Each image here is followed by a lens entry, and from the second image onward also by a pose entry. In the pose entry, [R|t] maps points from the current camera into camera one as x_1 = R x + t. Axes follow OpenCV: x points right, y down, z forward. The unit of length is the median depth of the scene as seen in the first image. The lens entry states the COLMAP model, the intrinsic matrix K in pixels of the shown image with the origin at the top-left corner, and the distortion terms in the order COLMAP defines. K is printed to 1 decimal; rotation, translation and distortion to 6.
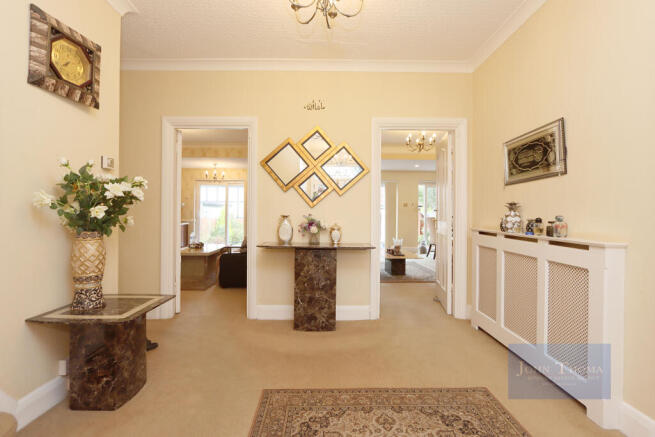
lens RADIAL K [[302.0, 0, 325.2], [0, 302.0, 210.5], [0, 0, 1]] dist [-0.023437, 0.000027]
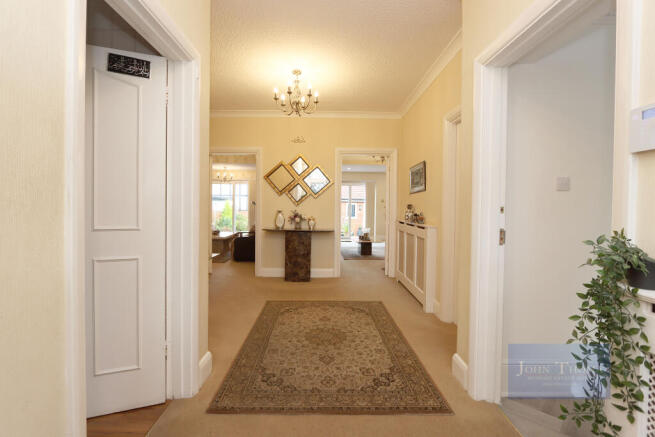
lens RADIAL K [[302.0, 0, 325.2], [0, 302.0, 210.5], [0, 0, 1]] dist [-0.023437, 0.000027]
pose [[0.999989, 0.004574, 0.000493, 0.103474], [-0.004585, 0.999697, 0.024165, -0.024020], [-0.000382, -0.024167, 0.999708, -0.572941]]
